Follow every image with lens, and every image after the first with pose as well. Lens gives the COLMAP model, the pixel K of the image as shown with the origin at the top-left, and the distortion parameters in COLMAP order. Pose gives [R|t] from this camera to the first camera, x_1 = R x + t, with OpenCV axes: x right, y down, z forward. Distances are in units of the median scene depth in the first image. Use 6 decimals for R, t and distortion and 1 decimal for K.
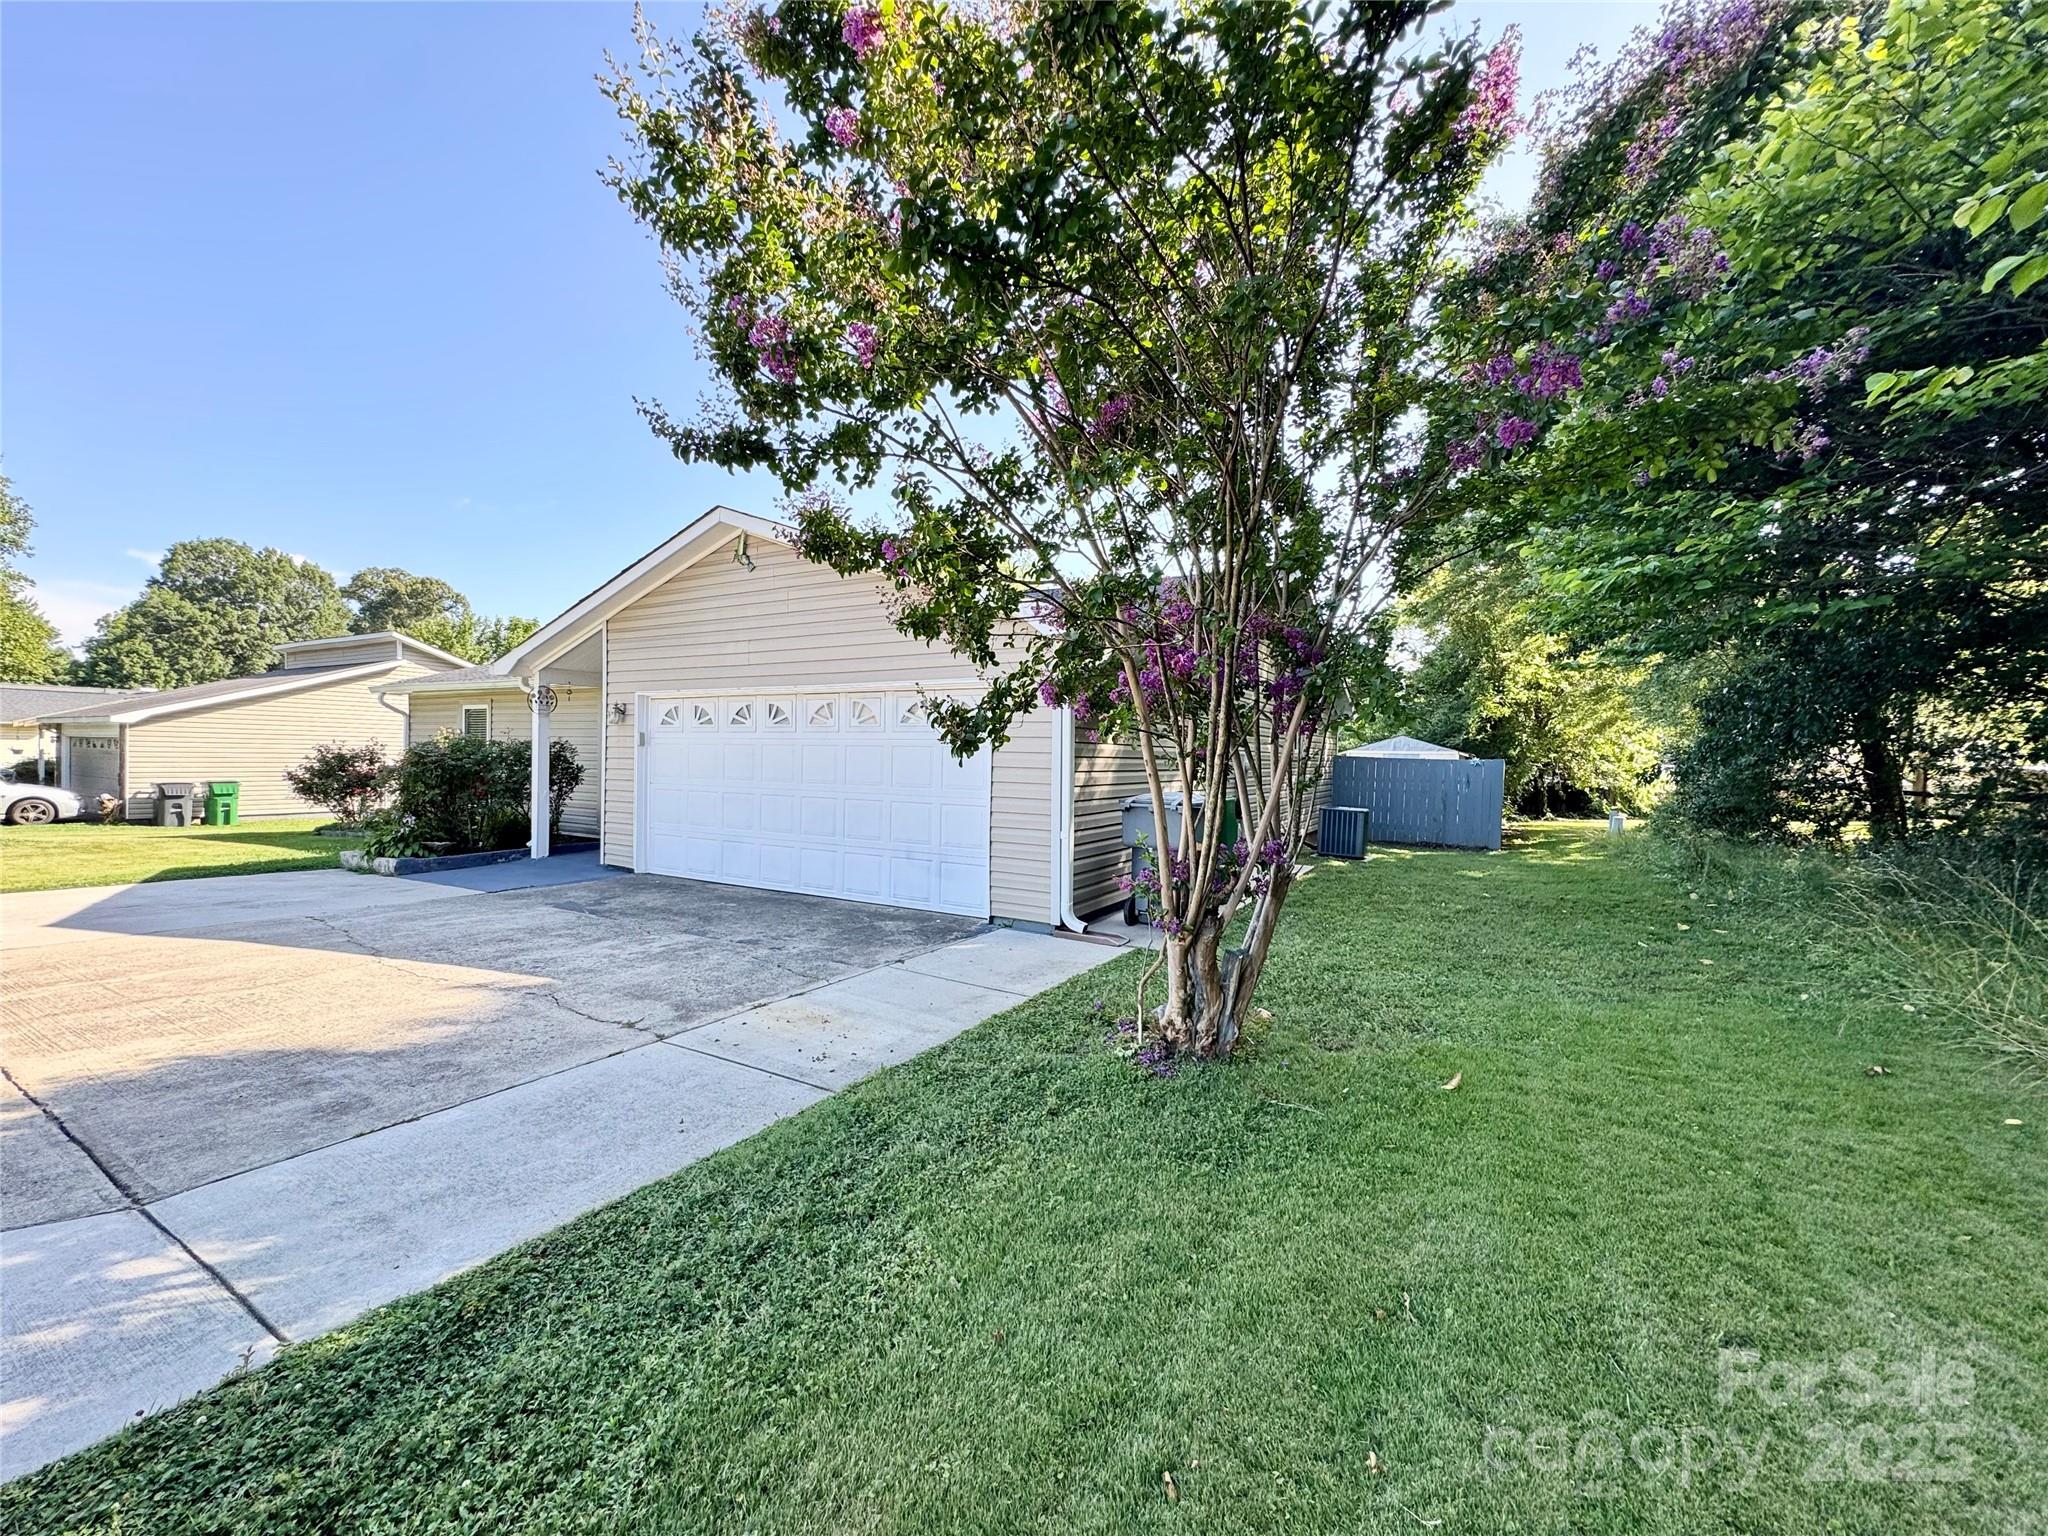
lens RADIAL K [[817.7, 0, 1024.6], [0, 817.7, 764.1], [0, 0, 1]] dist [-0.003337, 0.000524]
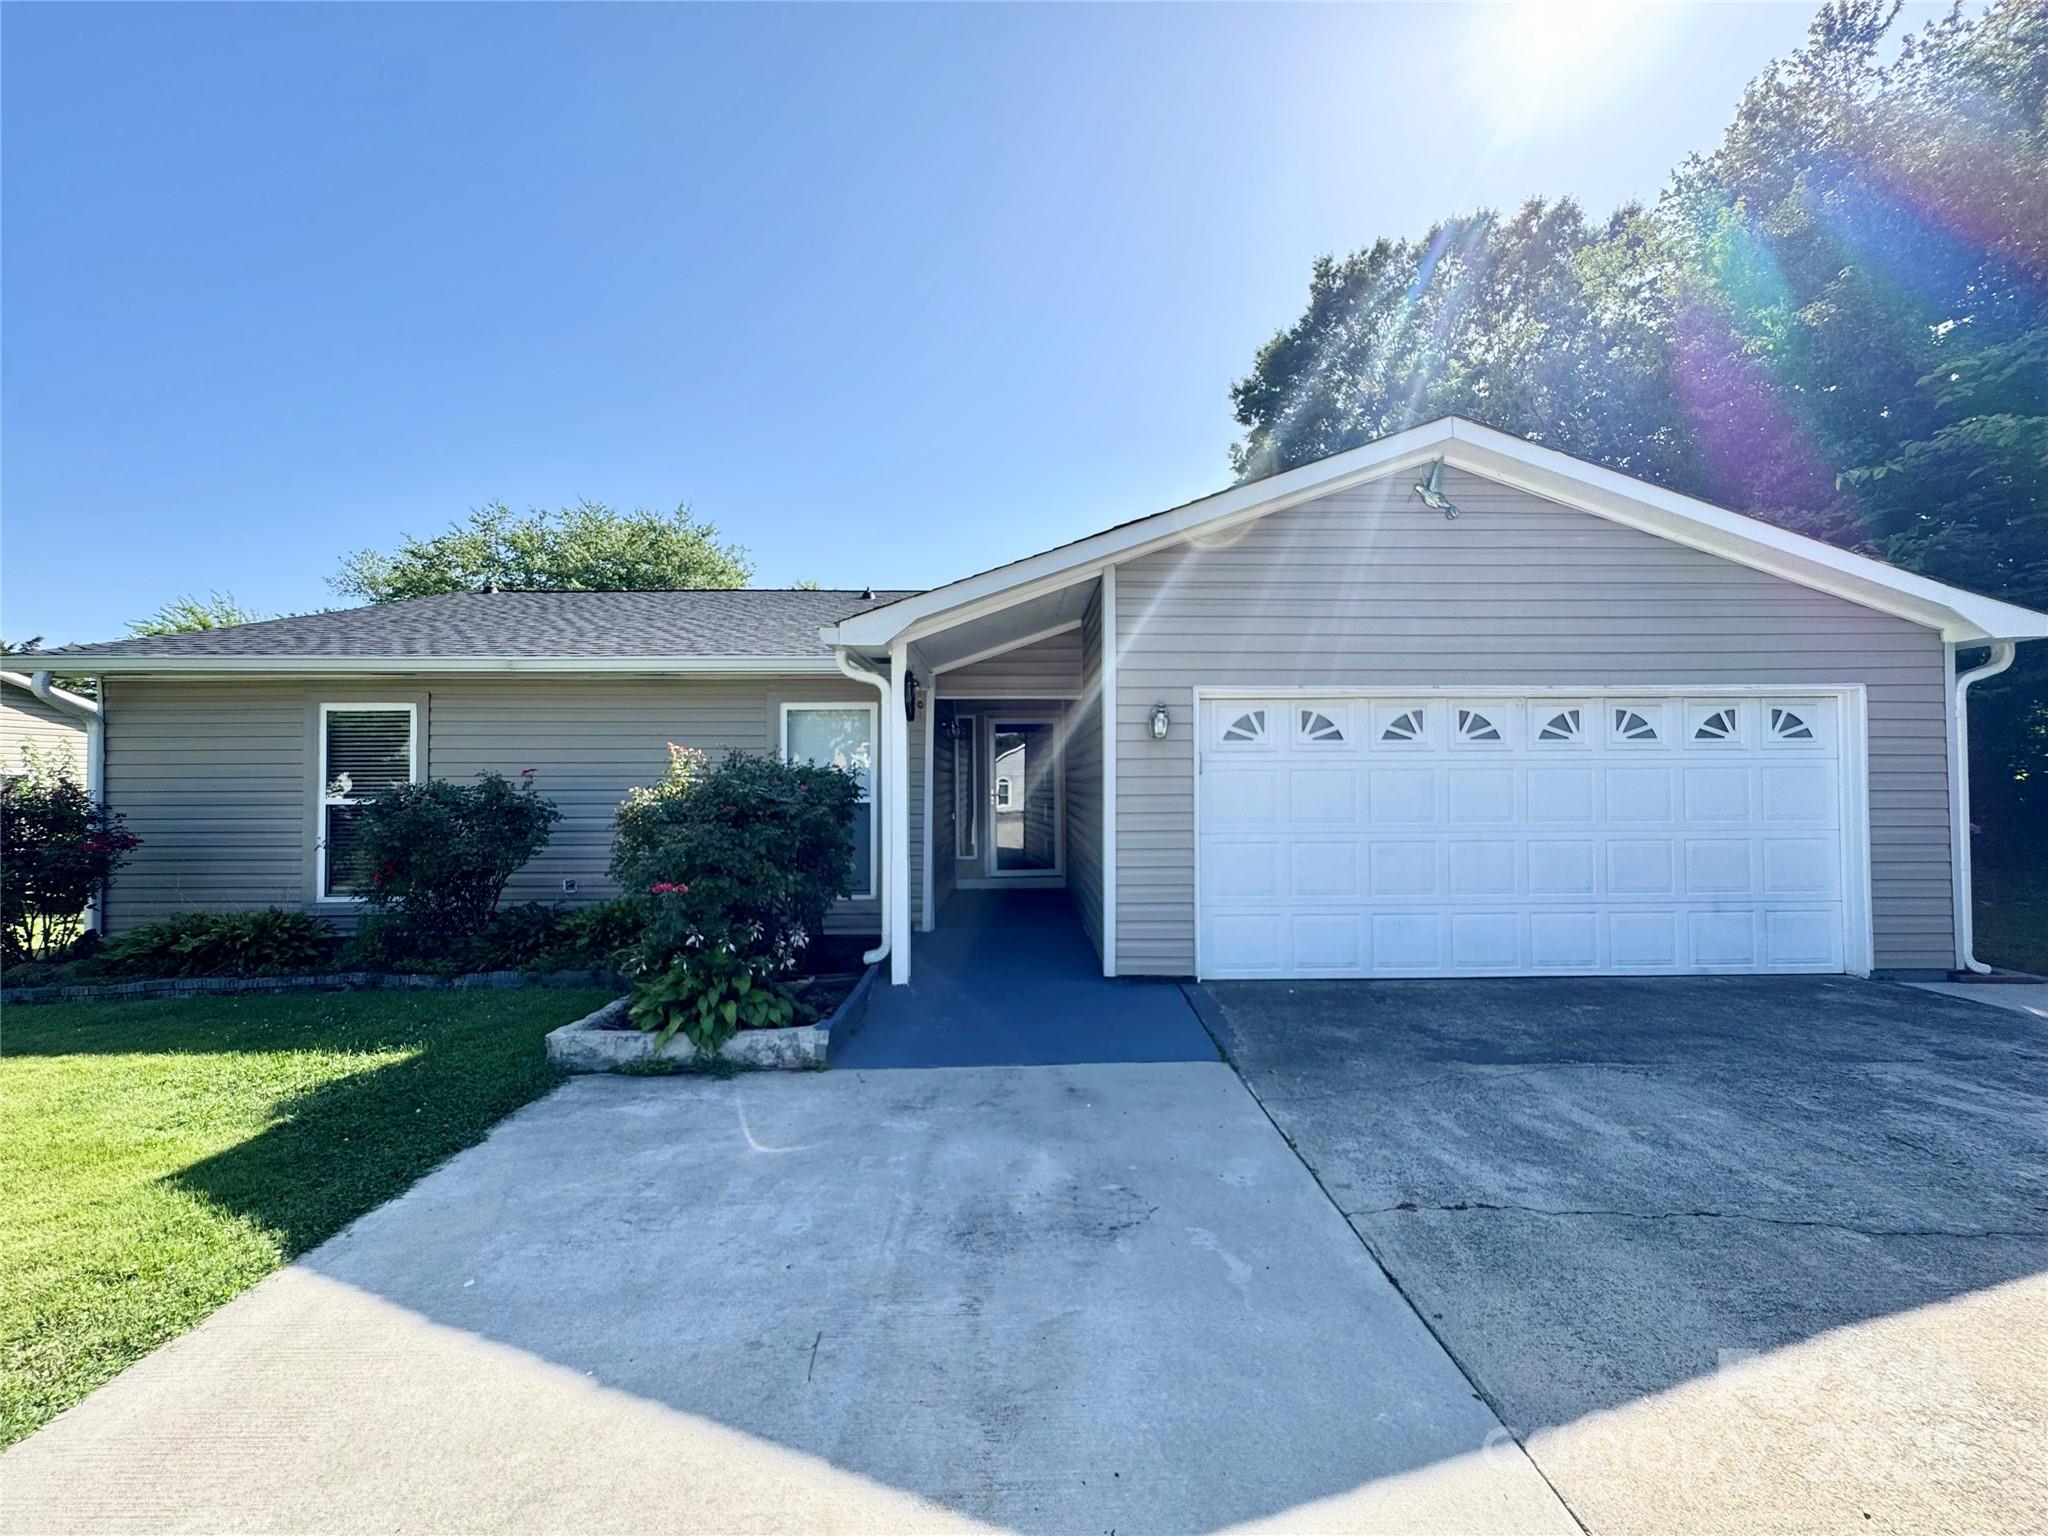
lens RADIAL K [[817.7, 0, 1021.6], [0, 817.7, 764.1], [0, 0, 1]] dist [-0.003337, 0.000524]
pose [[0.857926, -0.006922, 0.513727, -0.981373], [0.023654, 0.999381, -0.026037, -0.018626], [-0.513229, 0.034490, 0.857559, 0.589934]]
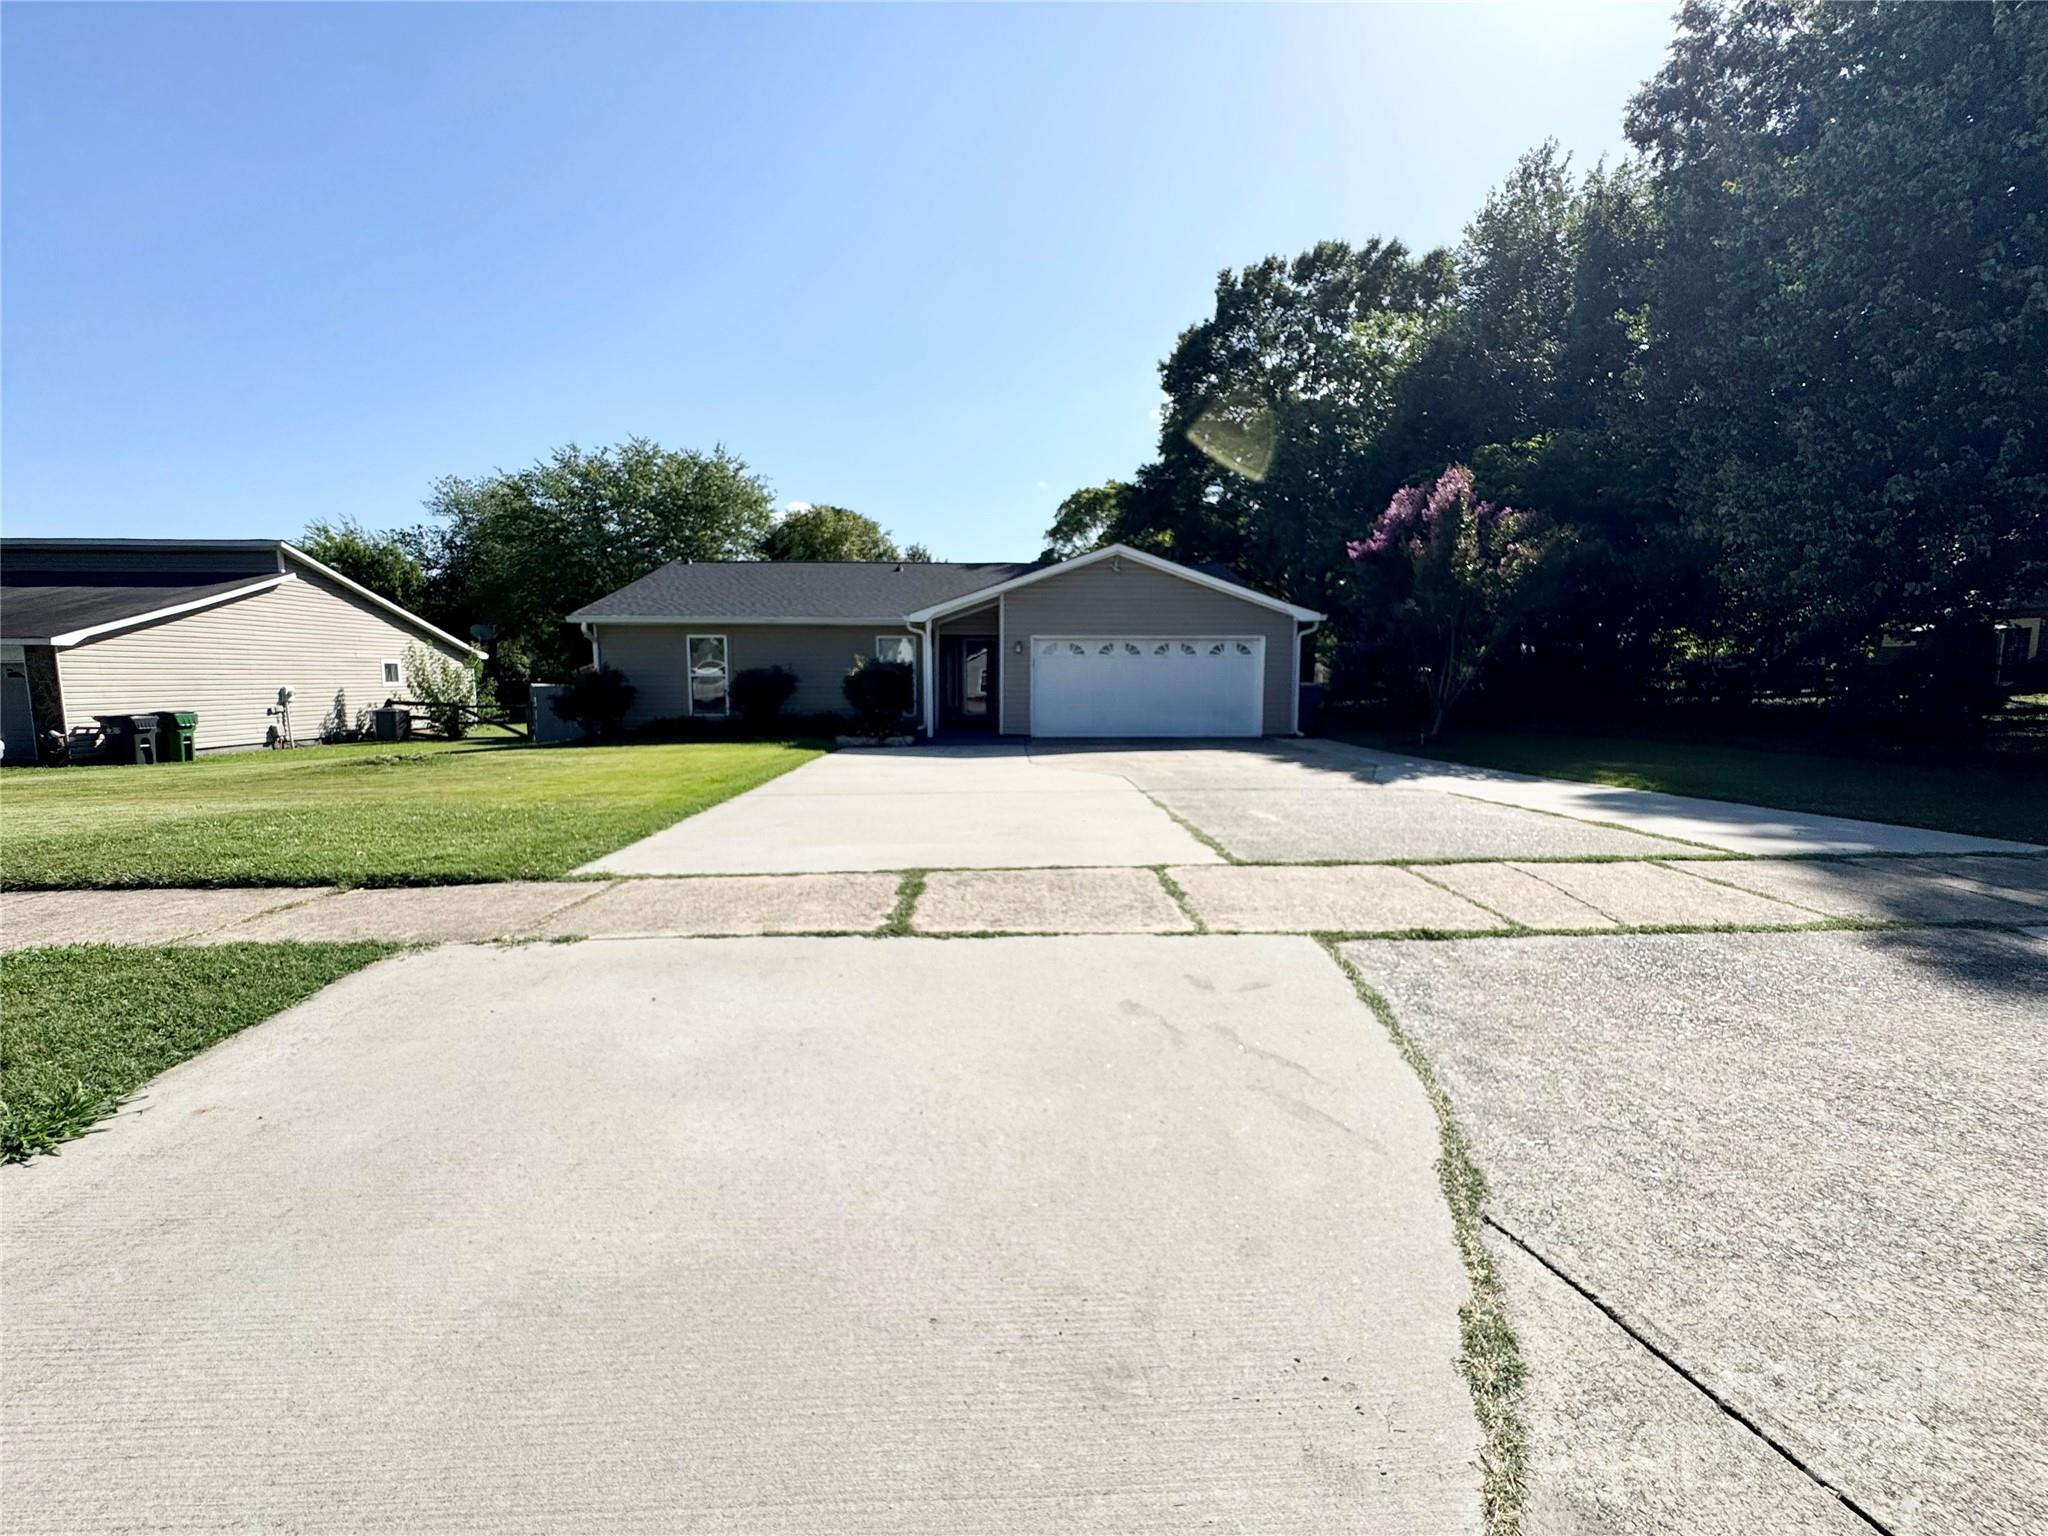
lens RADIAL K [[817.7, 0, 1021.0], [0, 817.7, 761.6], [0, 0, 1]] dist [-0.003337, 0.000524]
pose [[0.850257, -0.068942, 0.521833, -1.564175], [0.018430, 0.994677, 0.101383, 0.004556], [-0.526045, -0.076584, 0.847002, -0.556303]]
